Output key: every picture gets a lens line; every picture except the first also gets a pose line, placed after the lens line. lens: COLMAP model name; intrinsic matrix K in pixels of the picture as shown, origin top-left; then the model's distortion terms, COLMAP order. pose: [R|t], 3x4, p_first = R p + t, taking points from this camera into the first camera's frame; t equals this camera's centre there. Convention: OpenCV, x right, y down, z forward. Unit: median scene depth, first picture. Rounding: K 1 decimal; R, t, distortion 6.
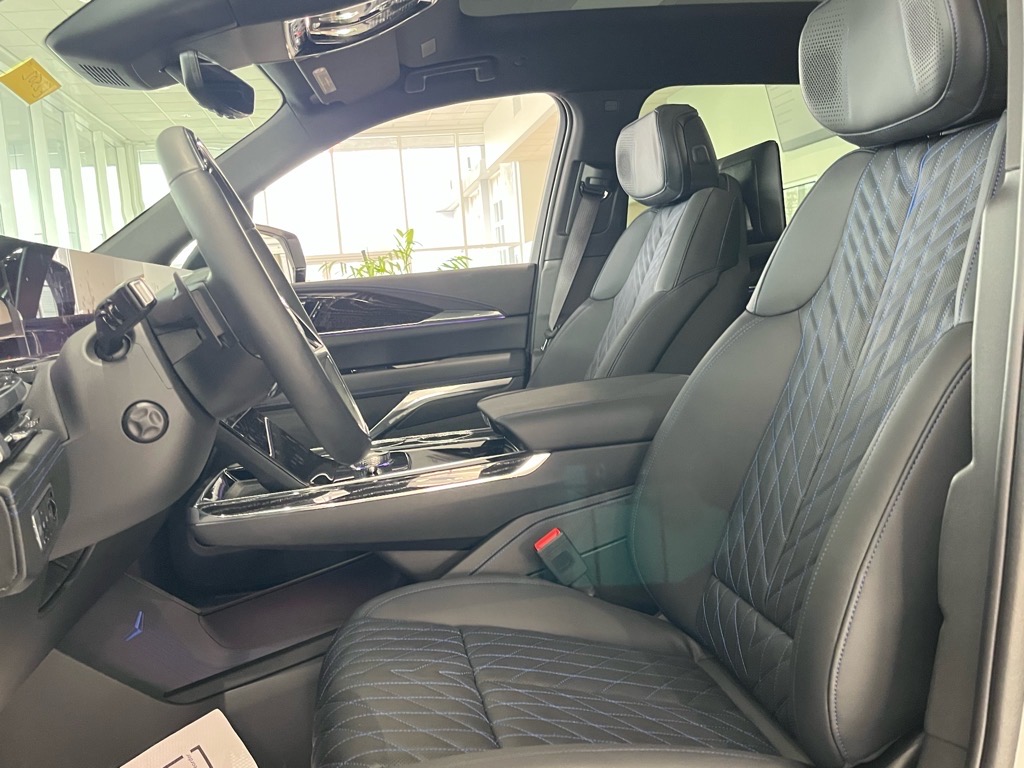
lens RADIAL K [[888.4, 0, 512.0], [0, 888.4, 384.0], [0, 0, 1]] dist [-0.010316, -0.007154]
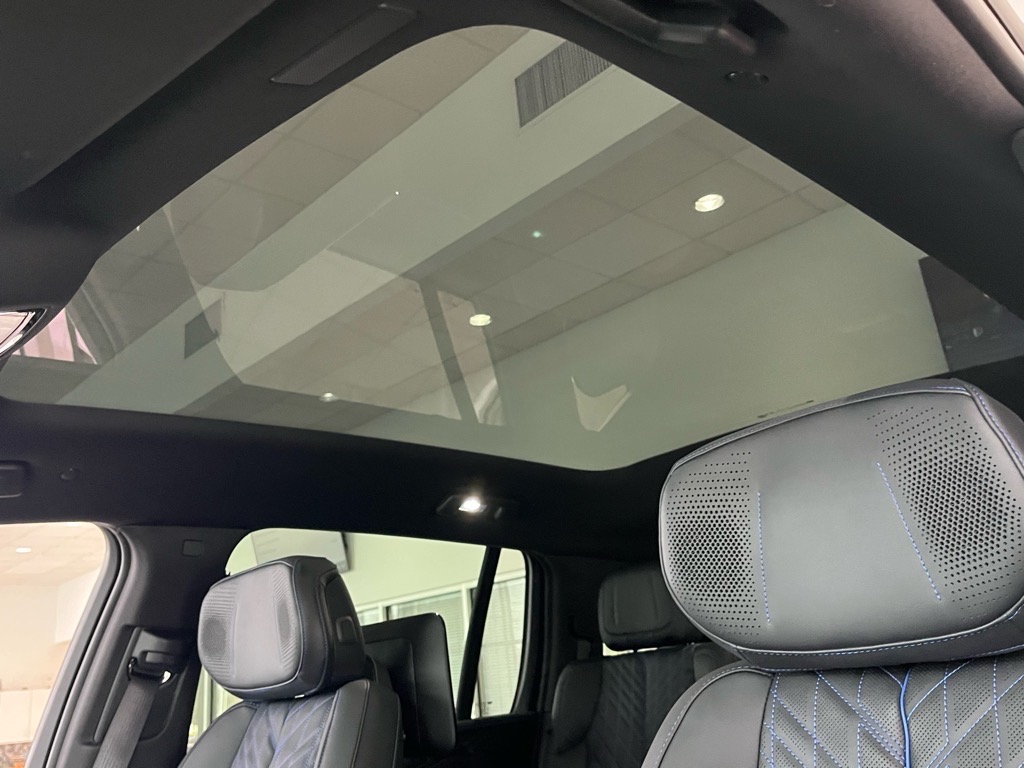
lens RADIAL K [[888.4, 0, 512.0], [0, 888.4, 384.0], [0, 0, 1]] dist [-0.010316, -0.007154]
pose [[0.825551, 0.172353, 0.537364, -0.080071], [0.092868, 0.897745, -0.430615, -0.109675], [-0.556634, 0.405399, 0.725128, 0.314563]]
